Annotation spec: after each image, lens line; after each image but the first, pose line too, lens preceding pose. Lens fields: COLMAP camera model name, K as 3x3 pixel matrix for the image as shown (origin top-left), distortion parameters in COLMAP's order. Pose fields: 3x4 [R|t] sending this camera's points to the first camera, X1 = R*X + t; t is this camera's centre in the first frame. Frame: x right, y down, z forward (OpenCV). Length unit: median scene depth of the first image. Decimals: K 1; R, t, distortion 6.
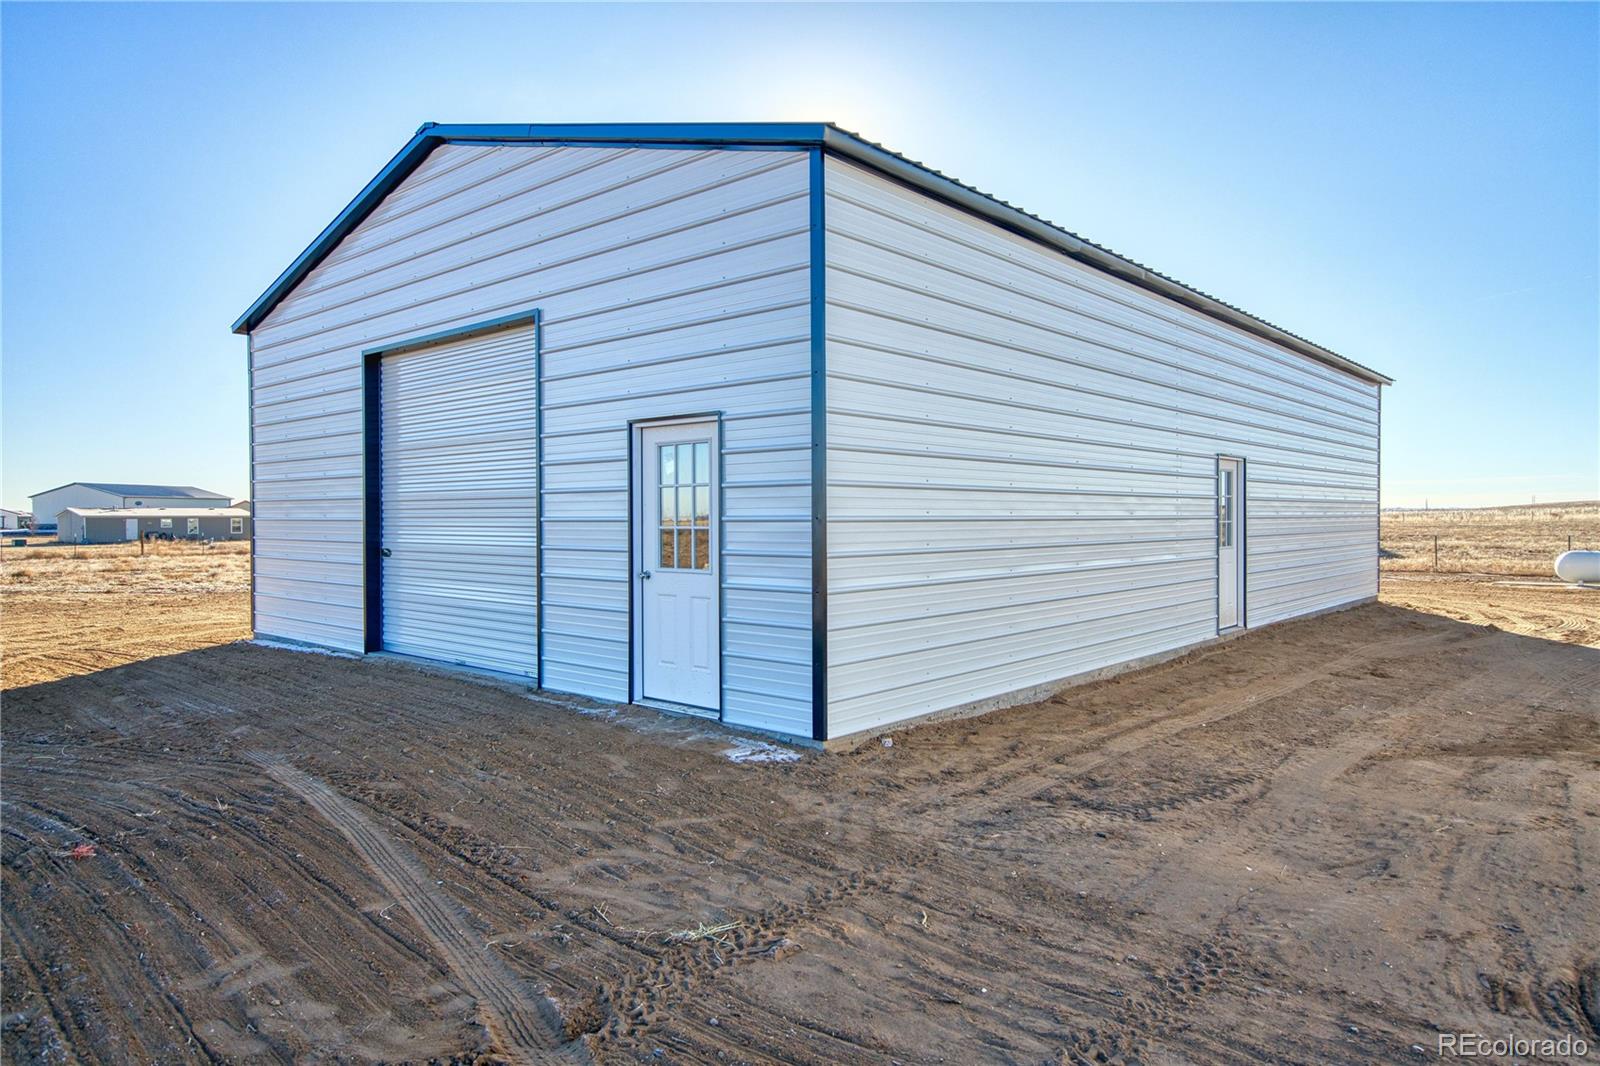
lens RADIAL K [[1006.8, 0, 801.7], [0, 1006.8, 529.2], [0, 0, 1]] dist [0.001240, 0.000200]
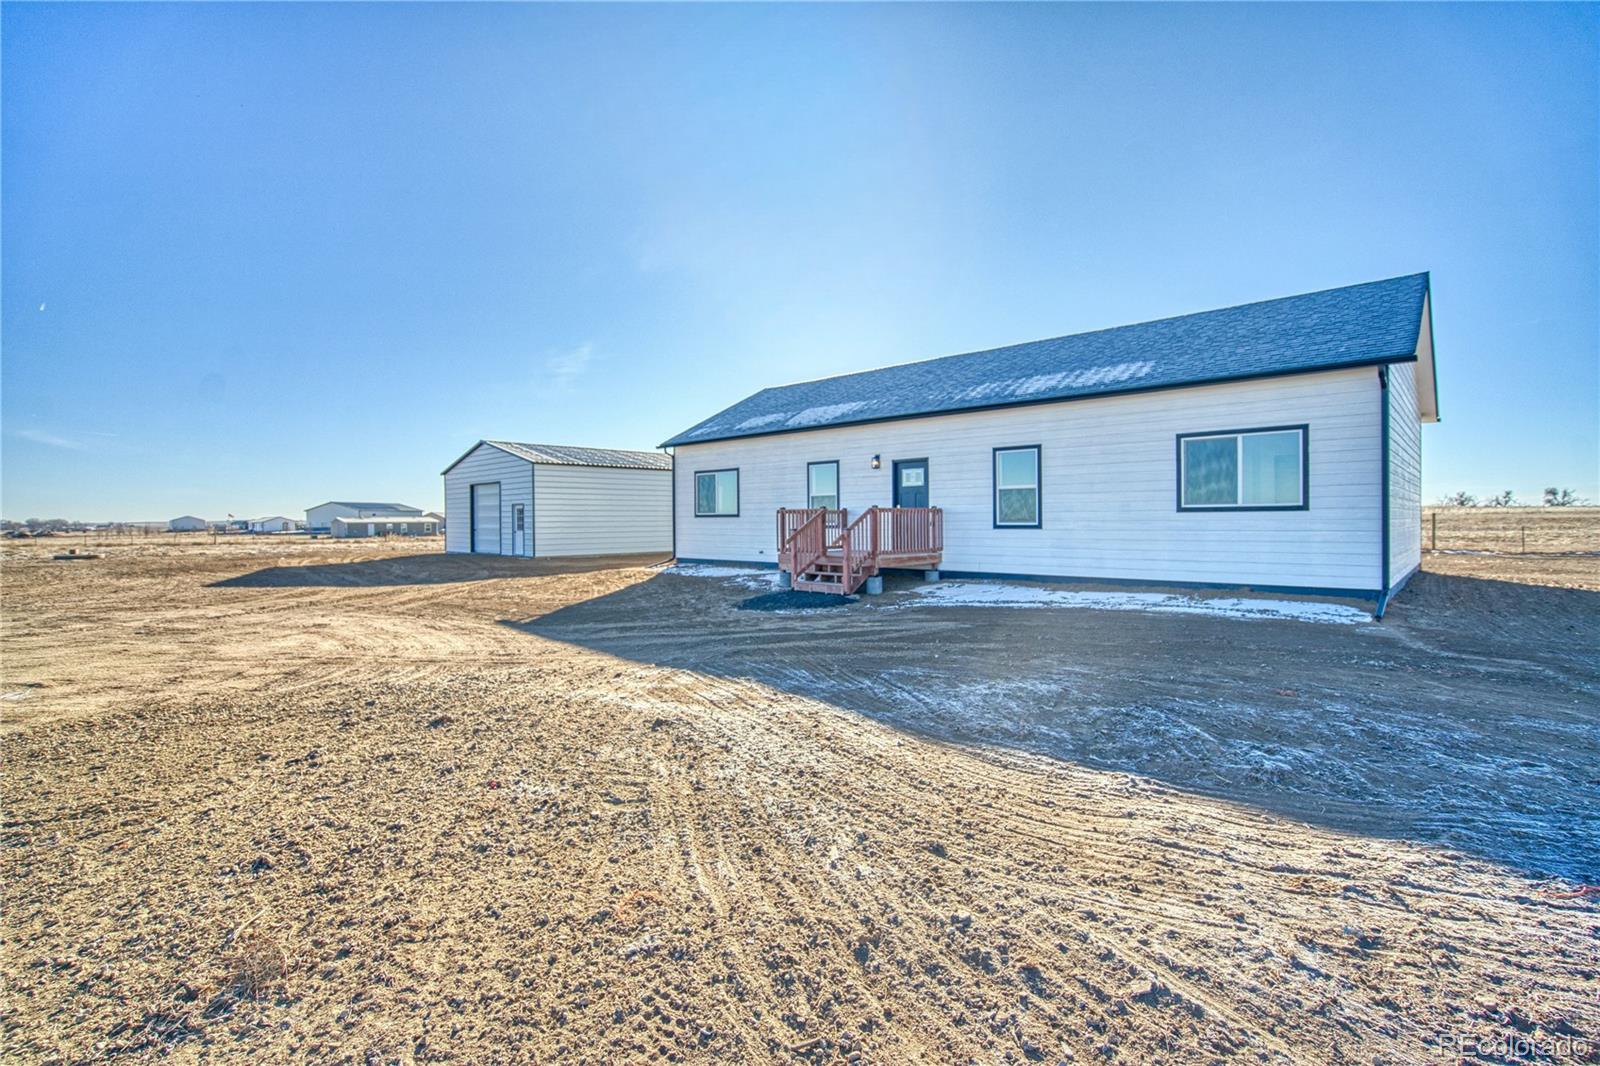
lens RADIAL K [[729.8, 0, 802.2], [0, 729.8, 522.4], [0, 0, 1]] dist [-0.045864, 0.010670]
pose [[0.999569, -0.009944, -0.027623, 1.084941], [0.009761, 0.999930, -0.006746, 0.024636], [0.027688, 0.006474, 0.999596, -2.085474]]
